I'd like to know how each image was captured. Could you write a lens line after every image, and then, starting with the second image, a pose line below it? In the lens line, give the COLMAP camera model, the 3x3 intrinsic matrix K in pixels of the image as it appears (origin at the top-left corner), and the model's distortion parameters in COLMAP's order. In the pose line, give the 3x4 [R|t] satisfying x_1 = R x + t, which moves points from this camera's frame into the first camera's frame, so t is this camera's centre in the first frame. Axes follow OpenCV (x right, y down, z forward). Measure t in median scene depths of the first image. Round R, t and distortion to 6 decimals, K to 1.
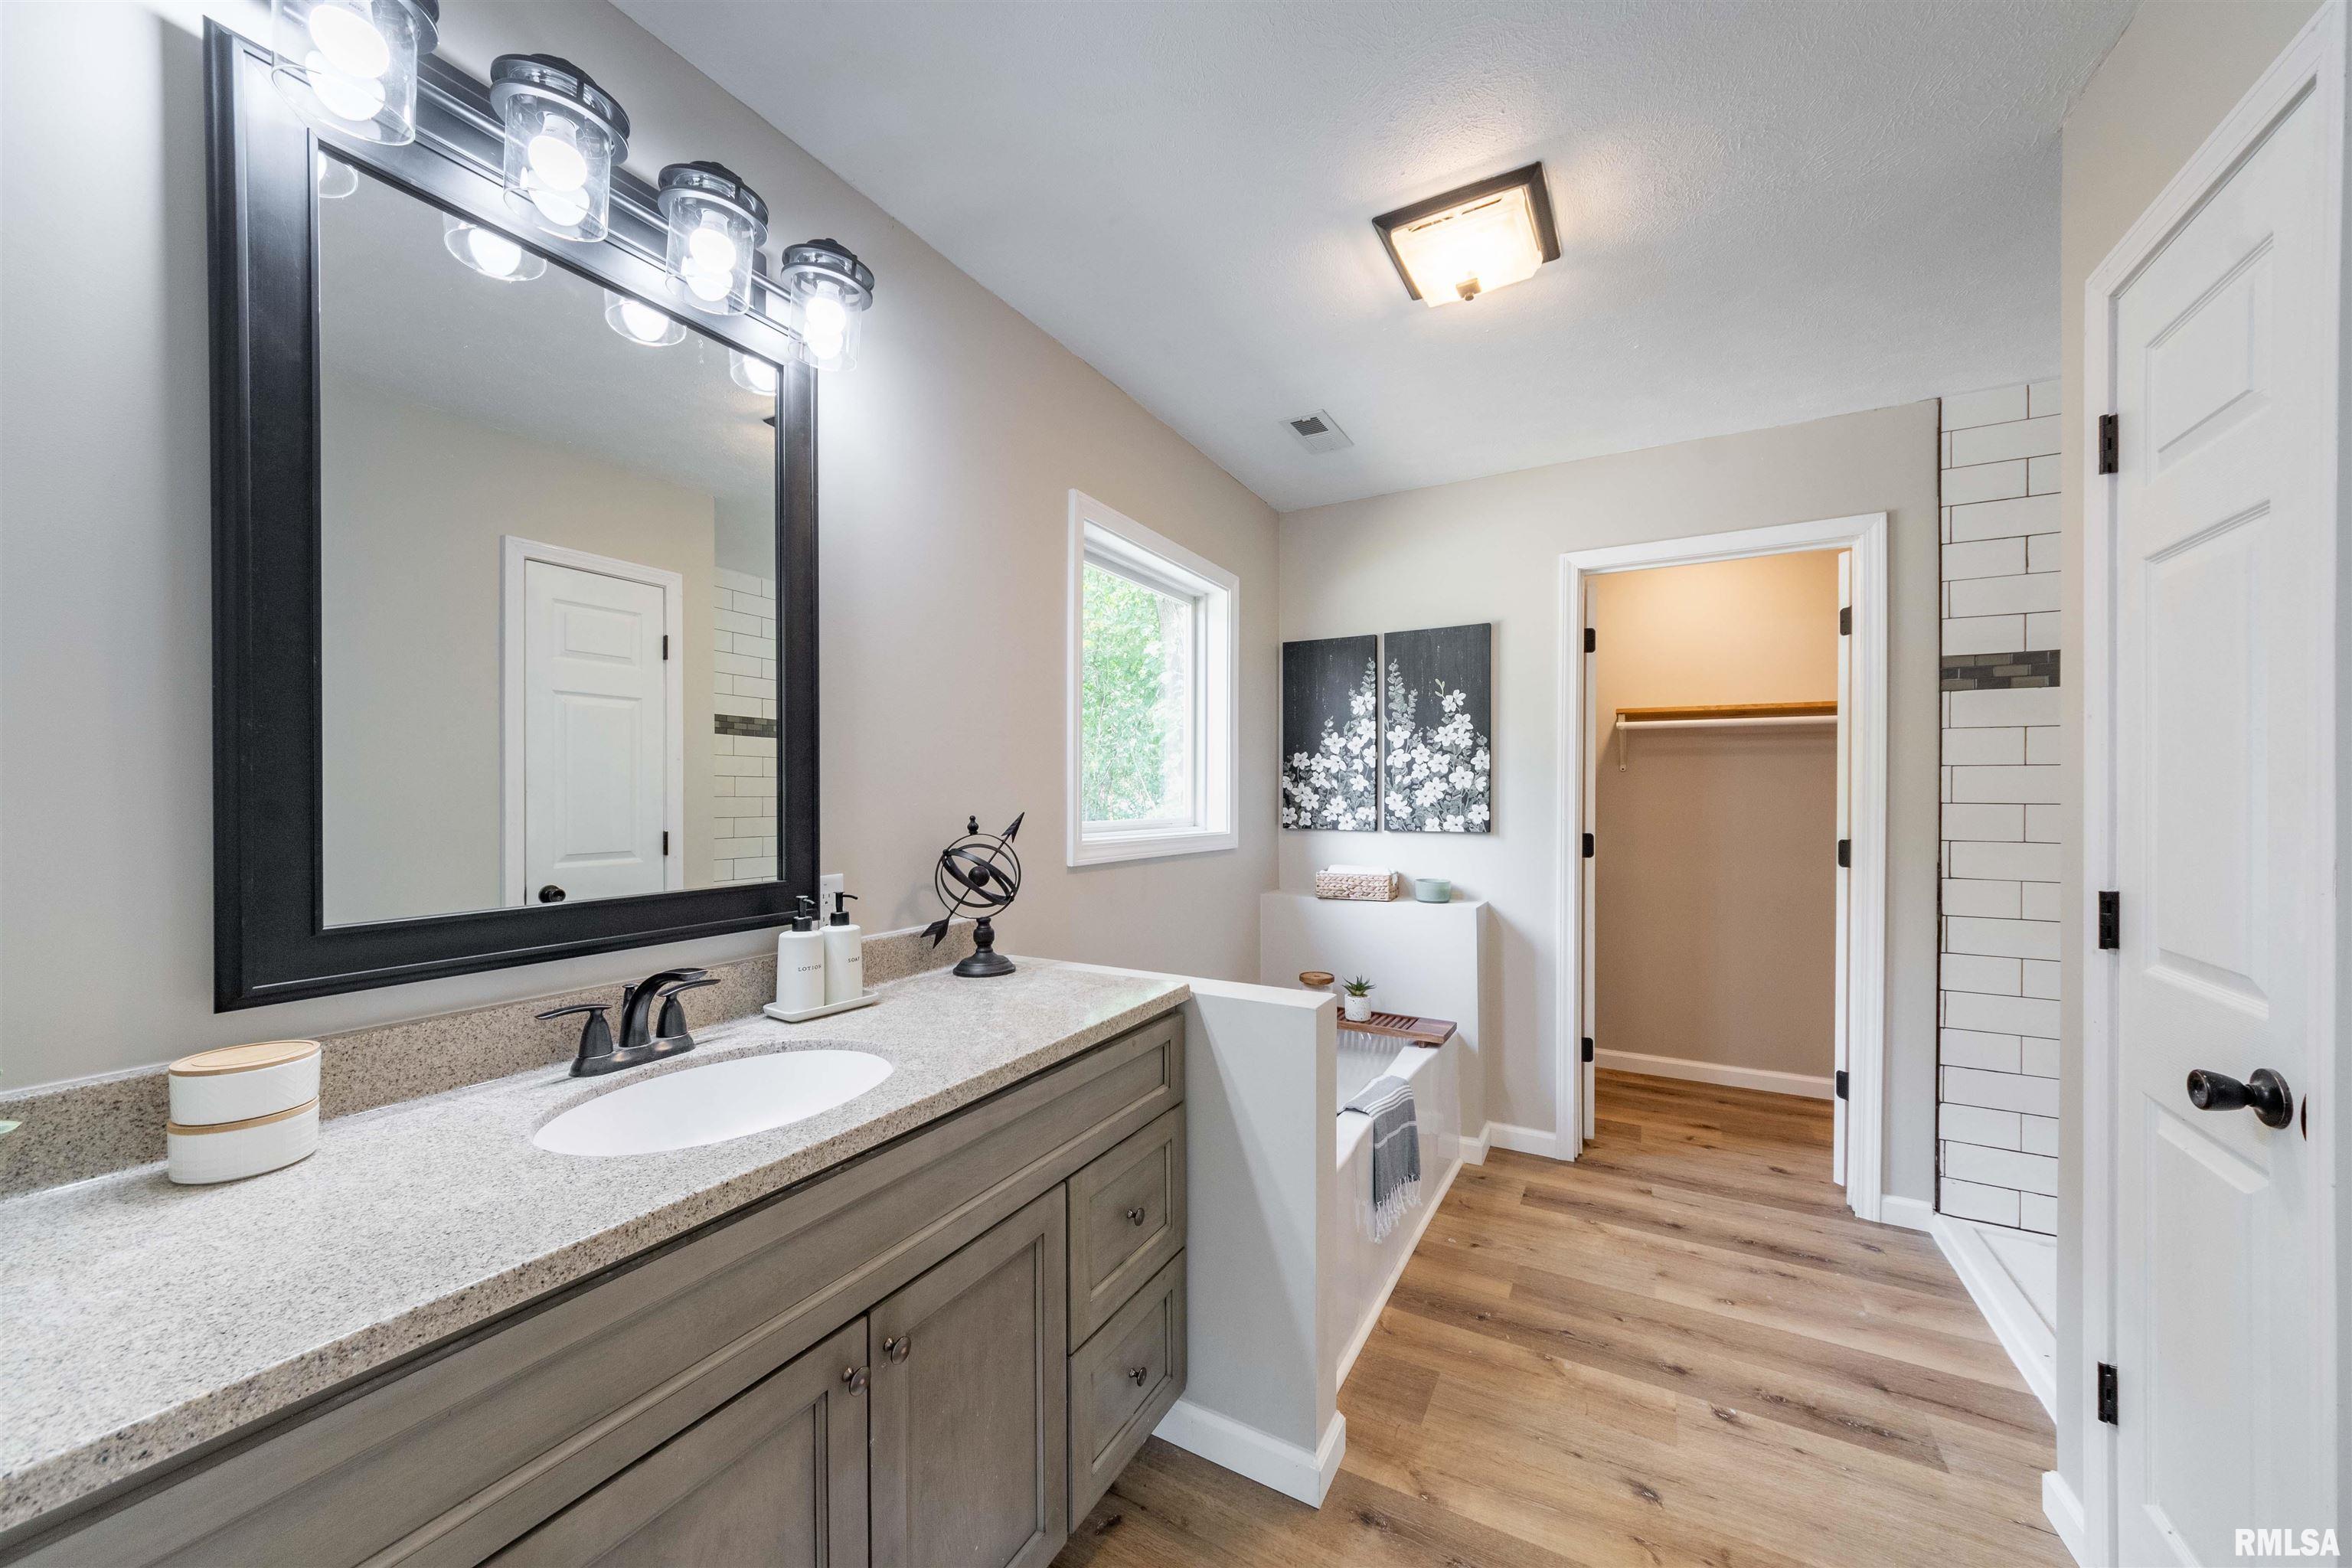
lens RADIAL K [[840.1, 0, 1176.0], [0, 840.1, 784.0], [0, 0, 1]] dist [-0.000651, -0.000077]
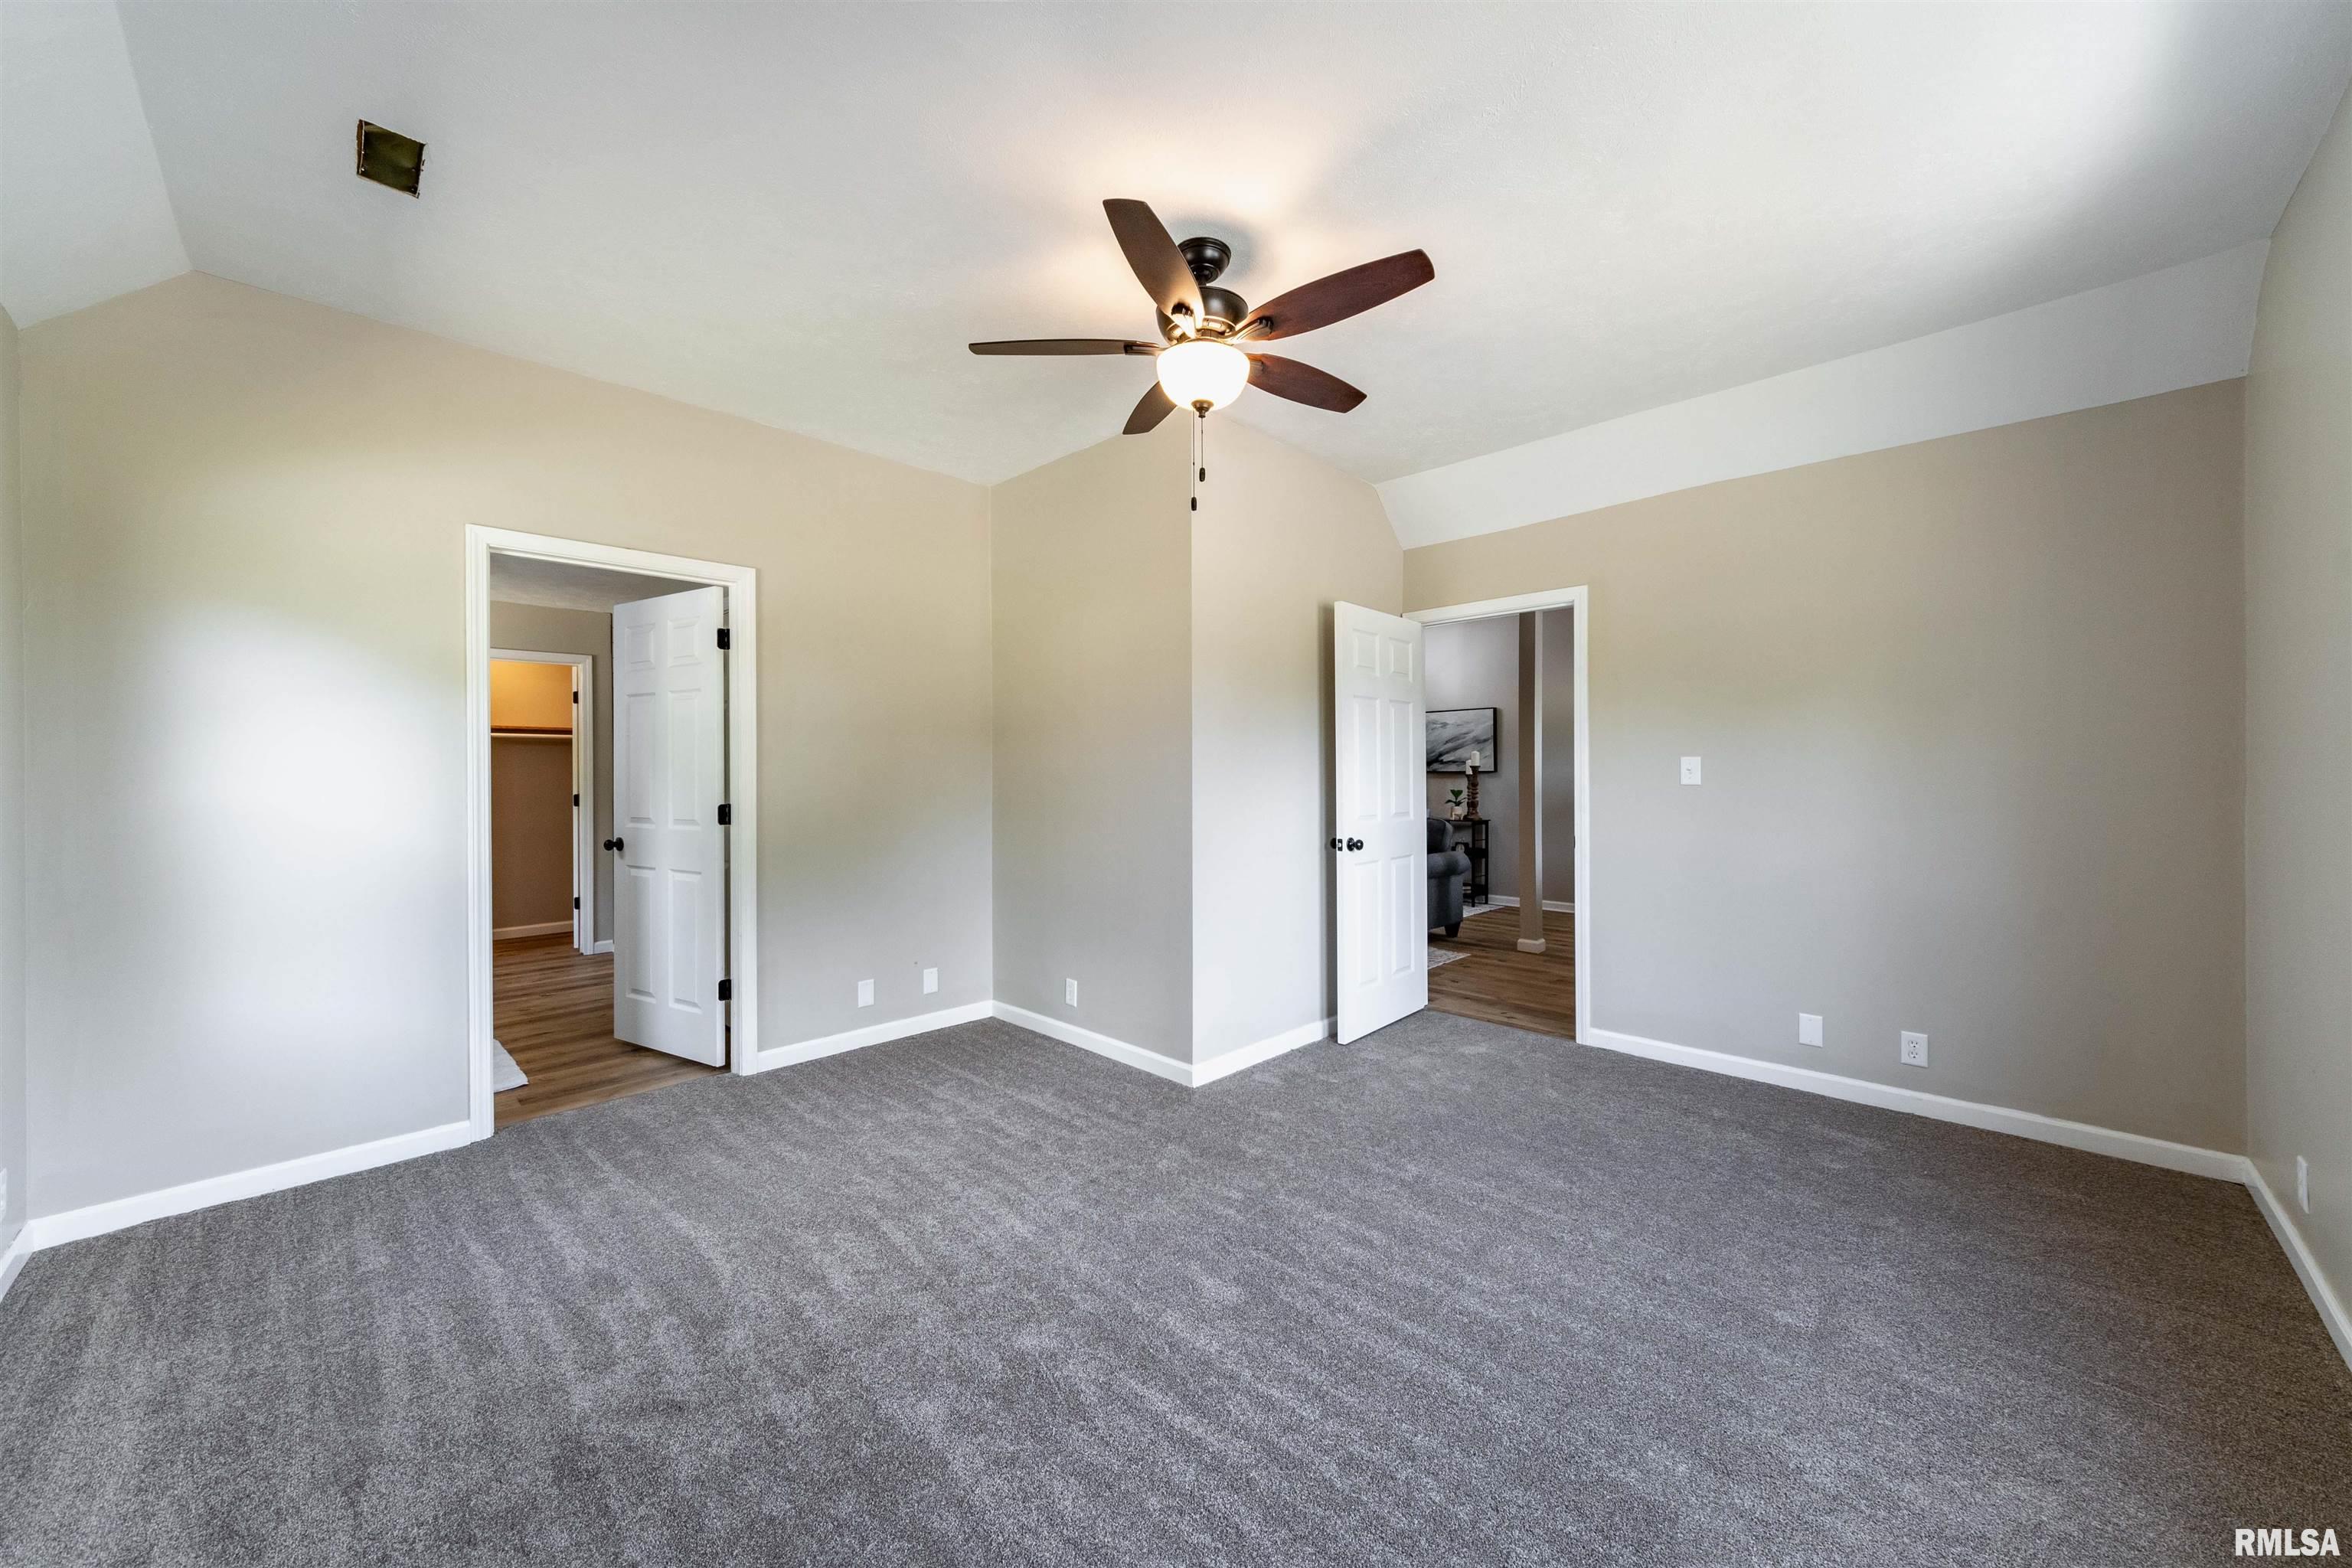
lens RADIAL K [[840.1, 0, 1176.0], [0, 840.1, 784.0], [0, 0, 1]] dist [-0.000651, -0.000077]
pose [[0.276286, -0.016586, 0.960932, -0.956398], [0.000351, 0.999853, 0.017157, -0.005328], [-0.961076, -0.004403, 0.276251, -1.209068]]
